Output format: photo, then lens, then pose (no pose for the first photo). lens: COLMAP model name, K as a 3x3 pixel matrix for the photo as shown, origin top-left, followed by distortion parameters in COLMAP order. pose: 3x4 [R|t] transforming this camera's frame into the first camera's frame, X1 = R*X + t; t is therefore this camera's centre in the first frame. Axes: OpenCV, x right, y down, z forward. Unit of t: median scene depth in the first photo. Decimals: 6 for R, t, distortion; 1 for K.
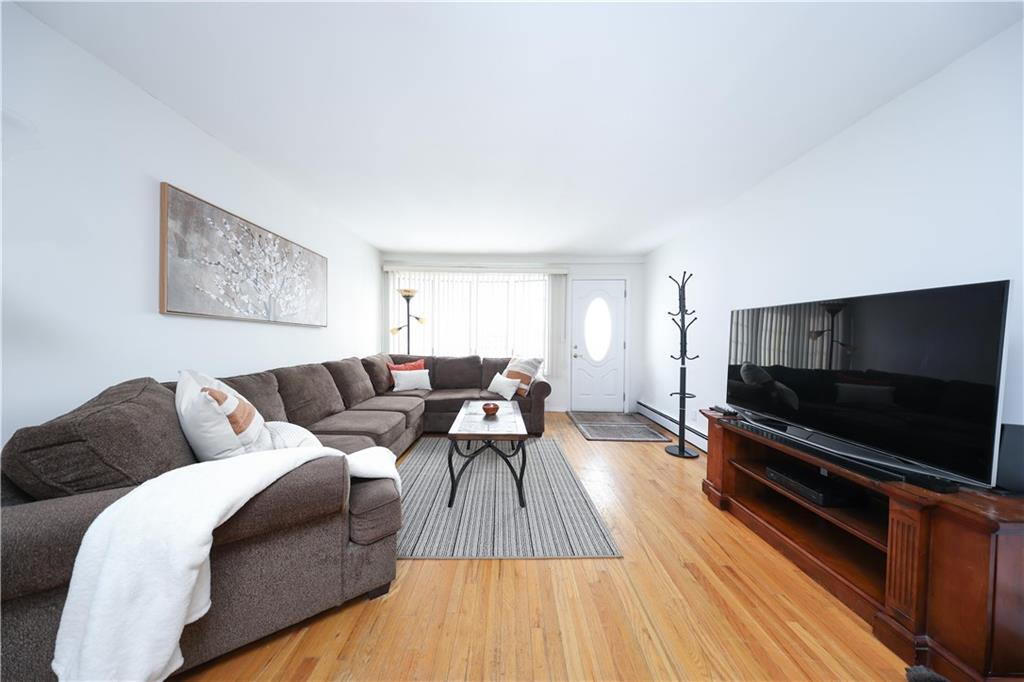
lens RADIAL K [[297.2, 0, 506.2], [0, 297.2, 345.0], [0, 0, 1]] dist [0.000437, -0.000120]
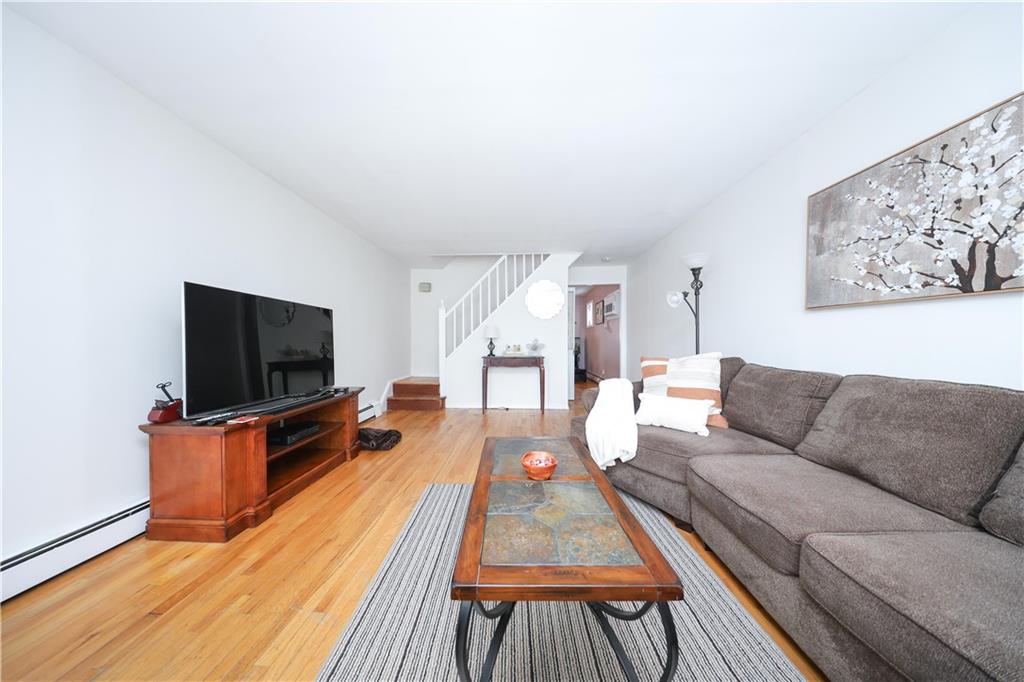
lens RADIAL K [[297.2, 0, 506.2], [0, 297.2, 345.0], [0, 0, 1]] dist [0.000437, -0.000120]
pose [[-0.999174, -0.004549, 0.040388, -0.013225], [-0.003164, 0.999406, 0.034303, -0.003848], [-0.040520, 0.034147, -0.998595, 1.382681]]
